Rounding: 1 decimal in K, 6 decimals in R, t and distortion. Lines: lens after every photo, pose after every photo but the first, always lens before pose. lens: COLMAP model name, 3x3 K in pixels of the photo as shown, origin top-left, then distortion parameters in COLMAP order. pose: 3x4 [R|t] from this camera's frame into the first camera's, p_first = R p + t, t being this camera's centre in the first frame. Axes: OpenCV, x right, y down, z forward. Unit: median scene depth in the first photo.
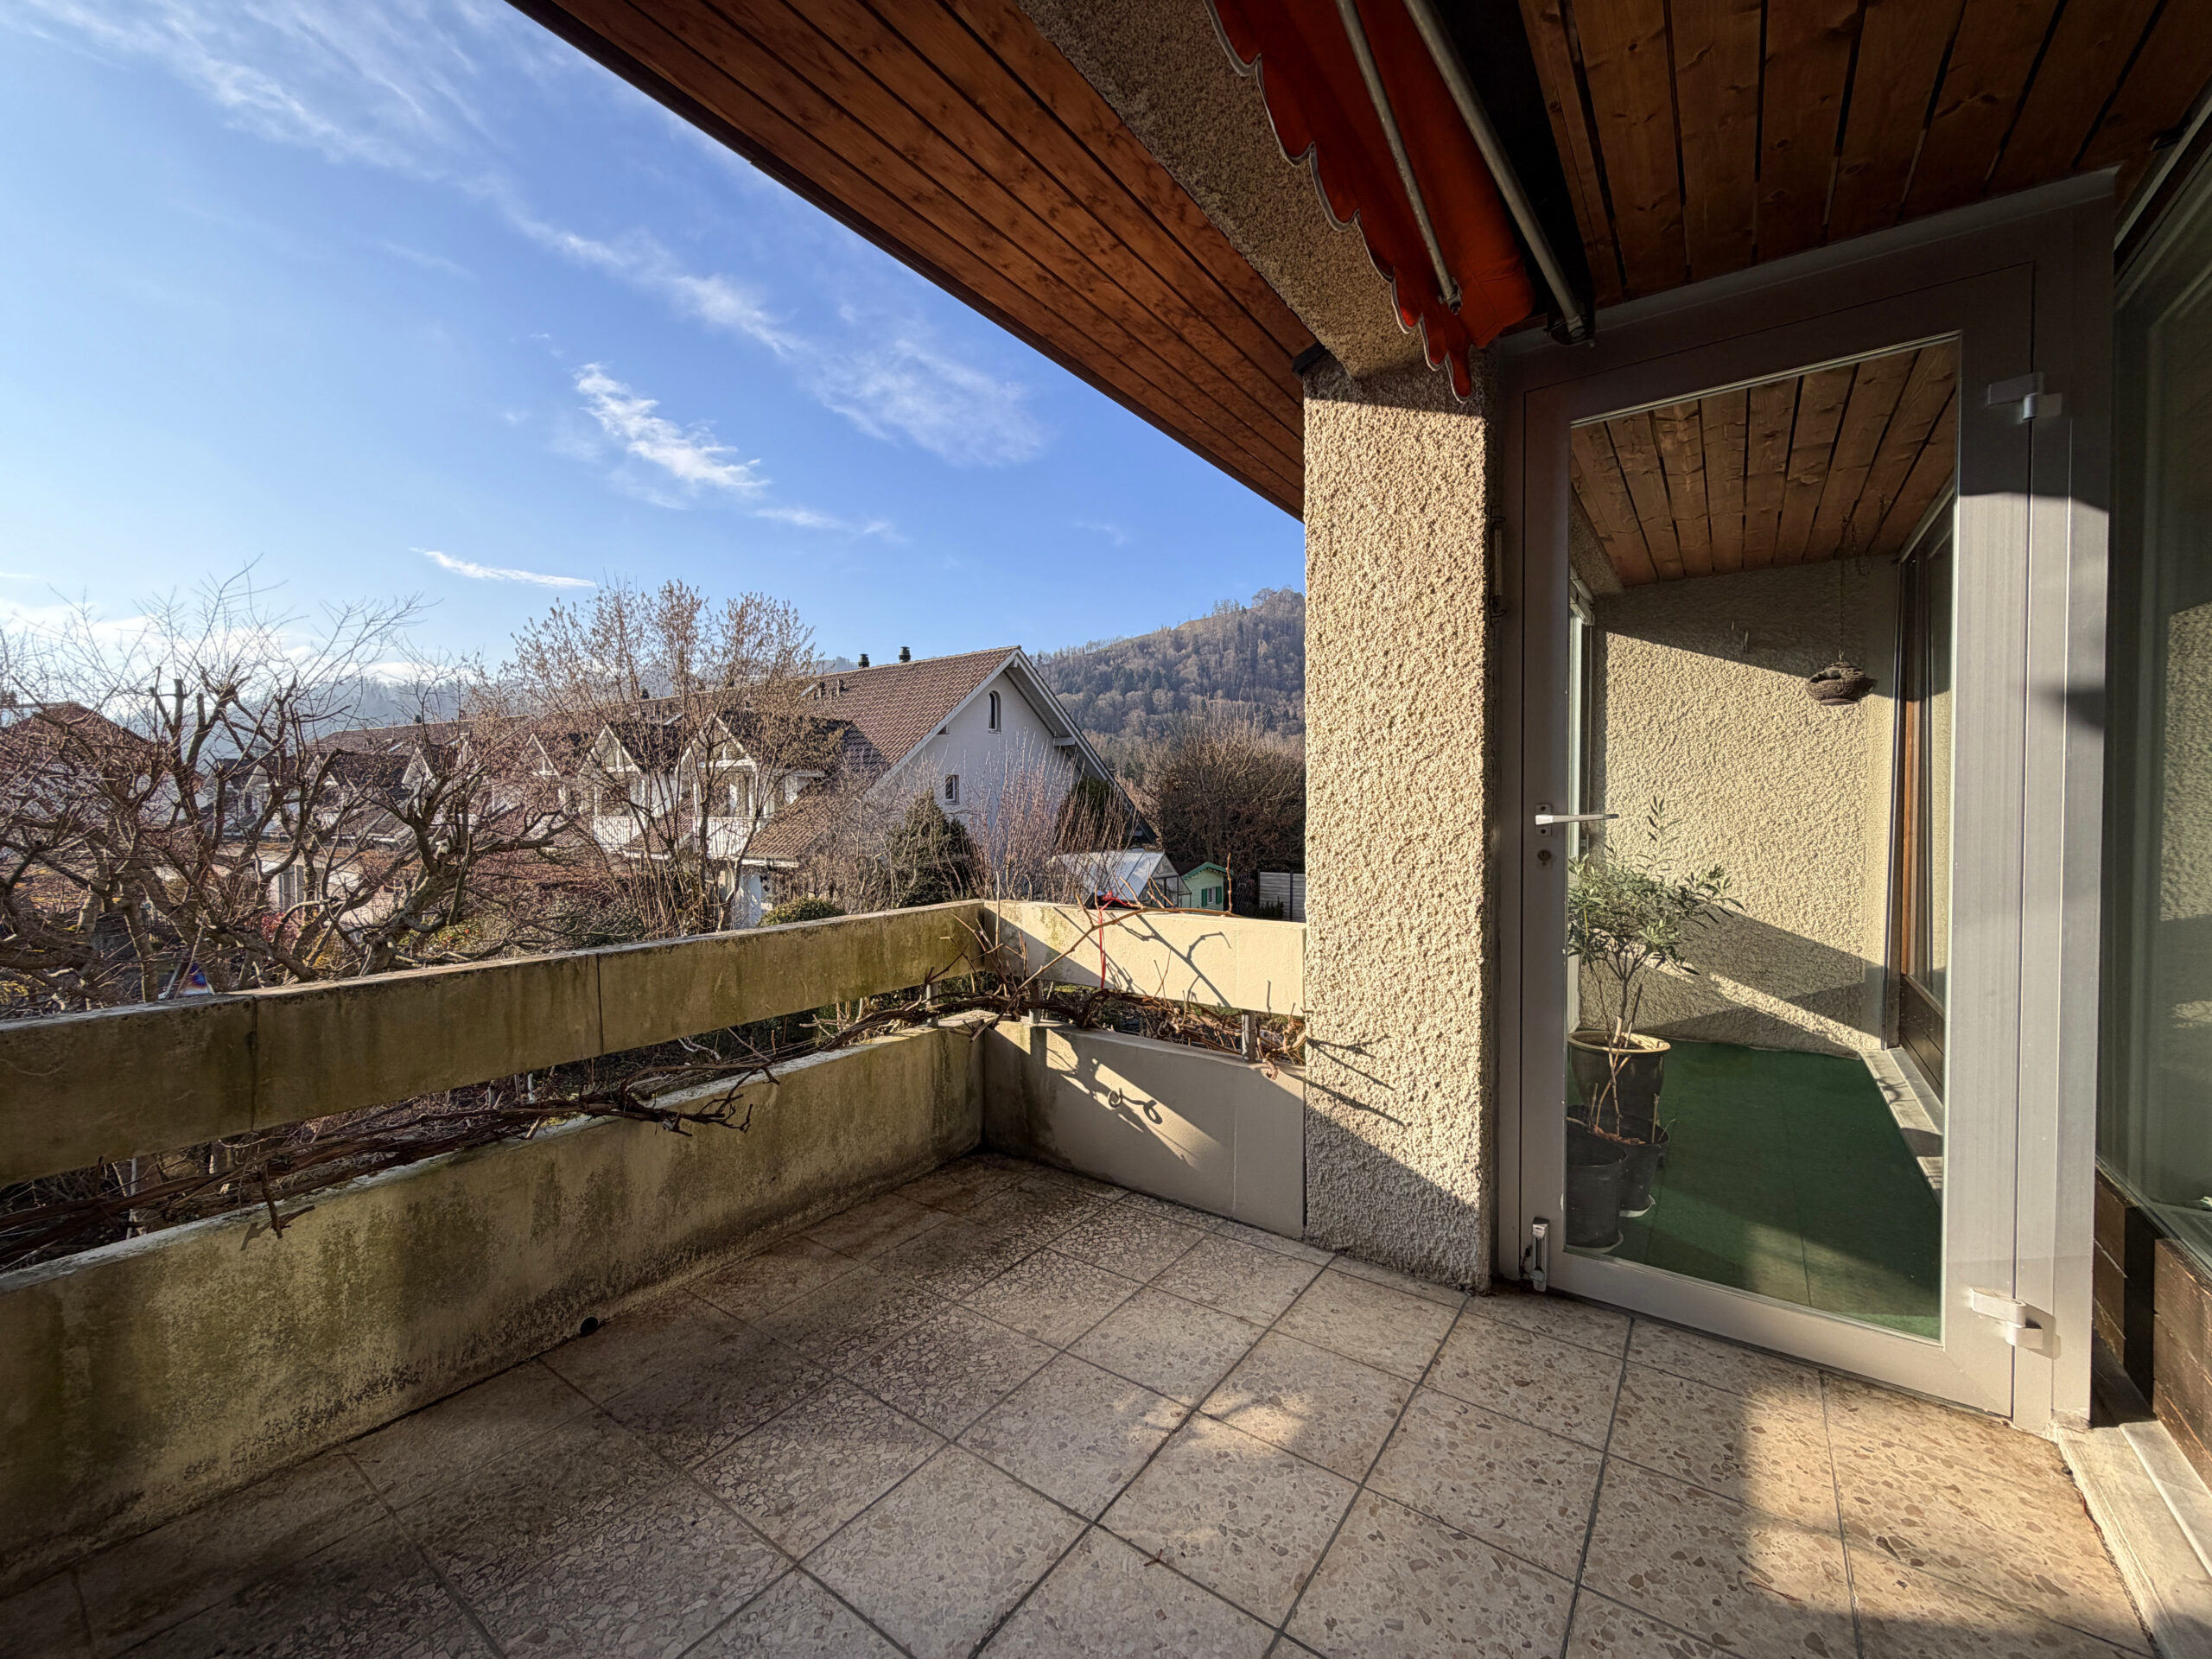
lens RADIAL K [[880.4, 0, 1101.3], [0, 880.4, 830.2], [0, 0, 1]] dist [0.000375, 0.000324]
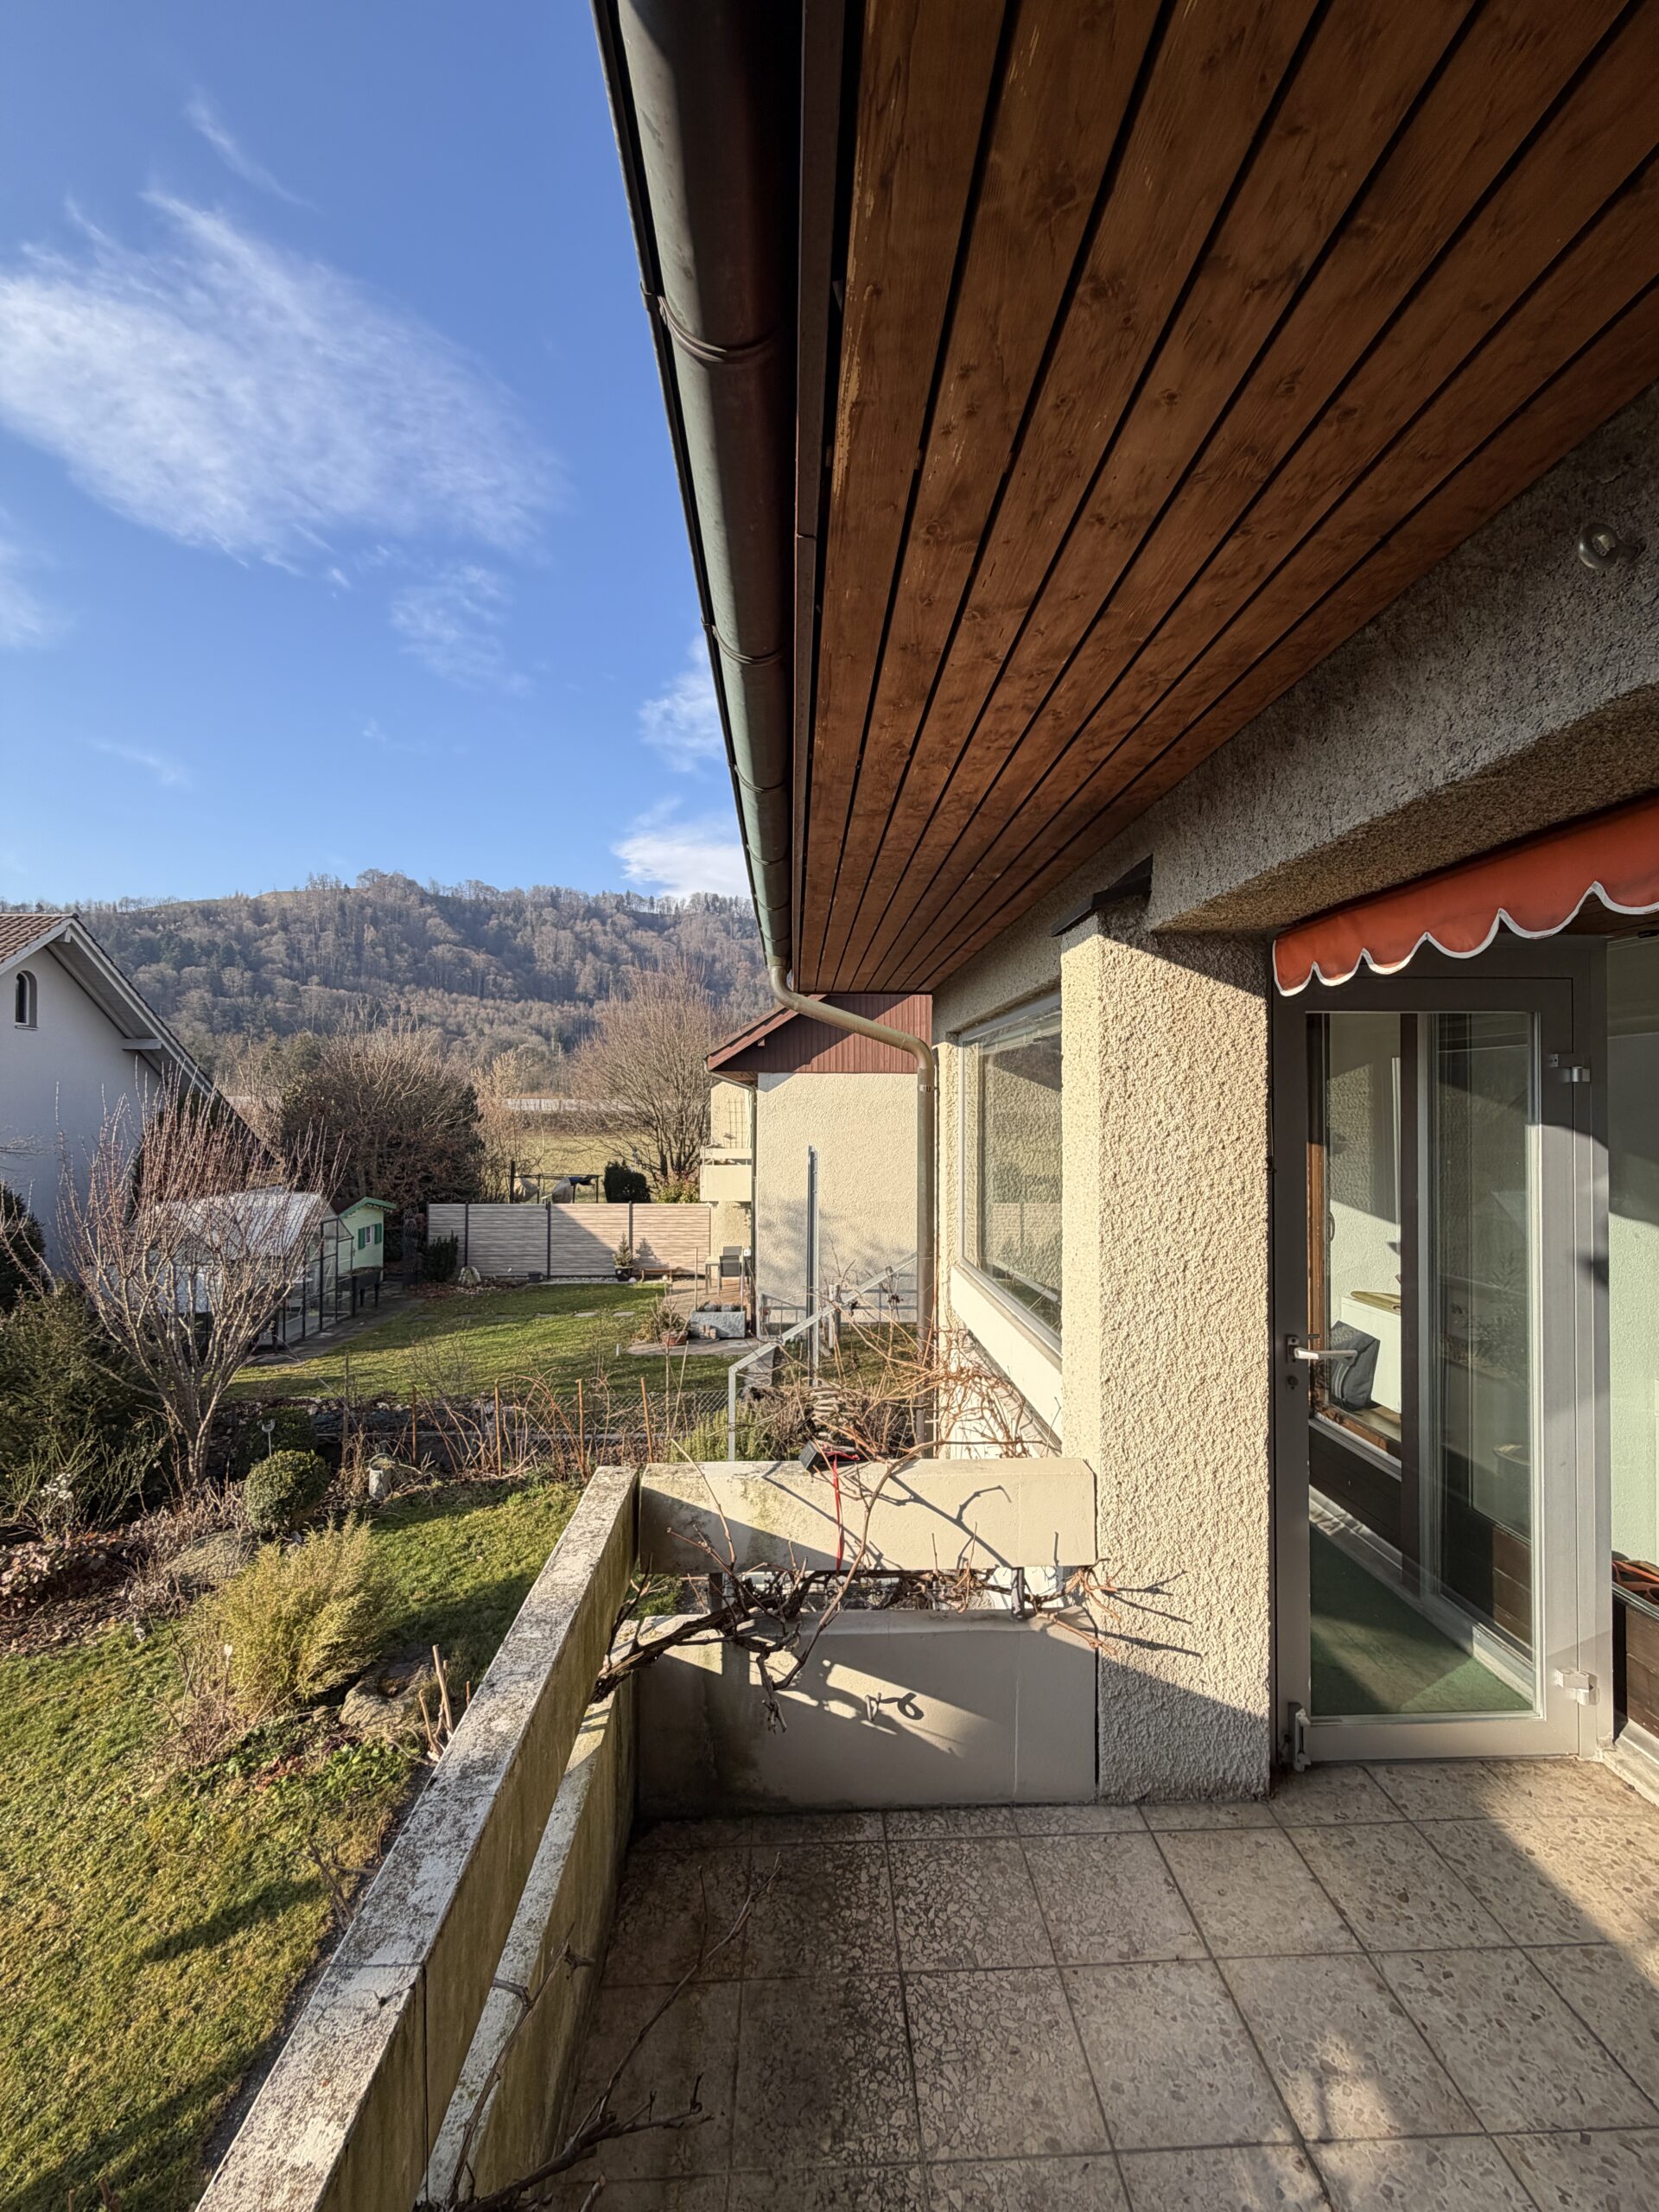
lens RADIAL K [[880.4, 0, 829.7], [0, 880.4, 1102.0], [0, 0, 1]] dist [0.000375, 0.000324]
pose [[0.786191, 0.009648, 0.617909, -0.628081], [0.011710, 0.999466, -0.030505, -0.281848], [-0.617873, 0.031219, 0.785658, 0.423833]]
